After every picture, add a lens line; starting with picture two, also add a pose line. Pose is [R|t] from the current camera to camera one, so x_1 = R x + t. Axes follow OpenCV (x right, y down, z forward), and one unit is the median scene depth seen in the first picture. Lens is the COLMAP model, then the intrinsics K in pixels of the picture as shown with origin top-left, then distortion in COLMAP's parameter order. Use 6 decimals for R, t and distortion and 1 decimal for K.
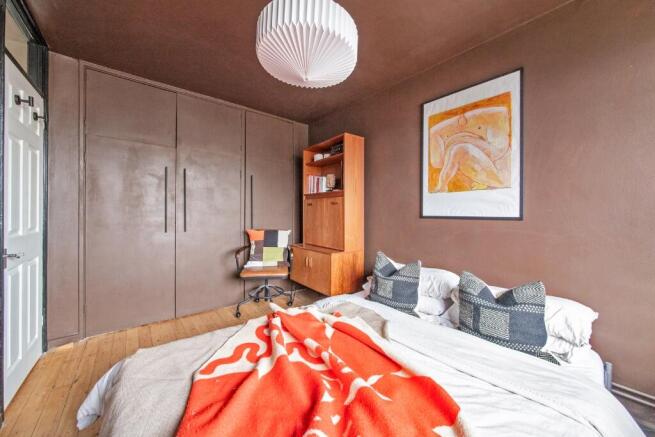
lens RADIAL K [[242.1, 0, 327.1], [0, 242.1, 216.0], [0, 0, 1]] dist [-0.001412, -0.000228]
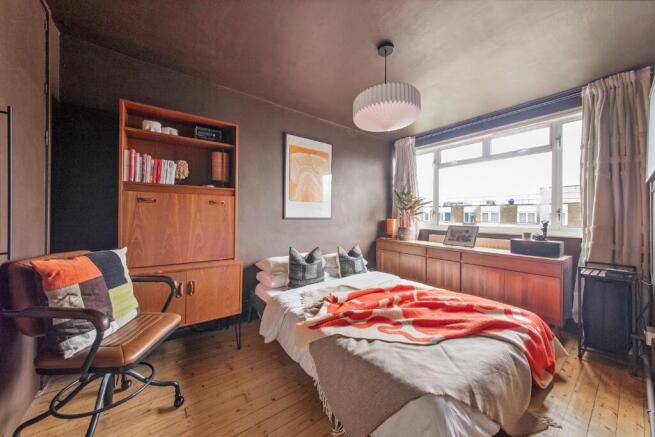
lens RADIAL K [[231.5, 0, 325.1], [0, 231.5, 215.2], [0, 0, 1]] dist [0.000553, 0.000032]
pose [[0.048632, -0.004075, 0.998808, -0.780459], [0.003200, 0.999987, 0.003924, -0.014950], [-0.998812, 0.003005, 0.048645, 0.653592]]
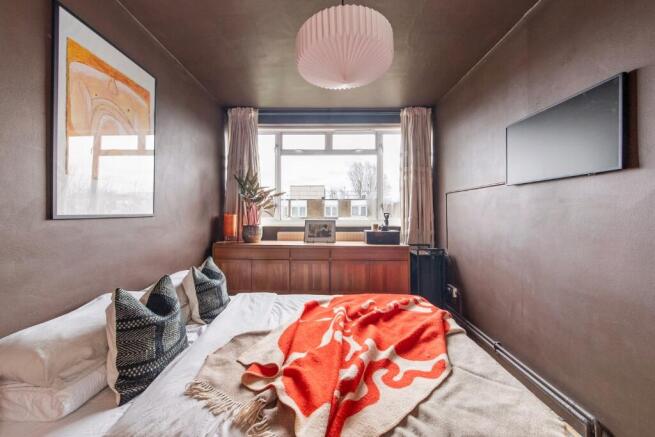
lens RADIAL K [[262.6, 0, 324.8], [0, 262.6, 208.0], [0, 0, 1]] dist [-0.002315, -0.000320]
pose [[-0.758125, -0.000691, 0.652109, -0.376552], [0.001550, 0.999995, 0.002861, -0.015582], [-0.652107, 0.003180, -0.758120, 0.951691]]
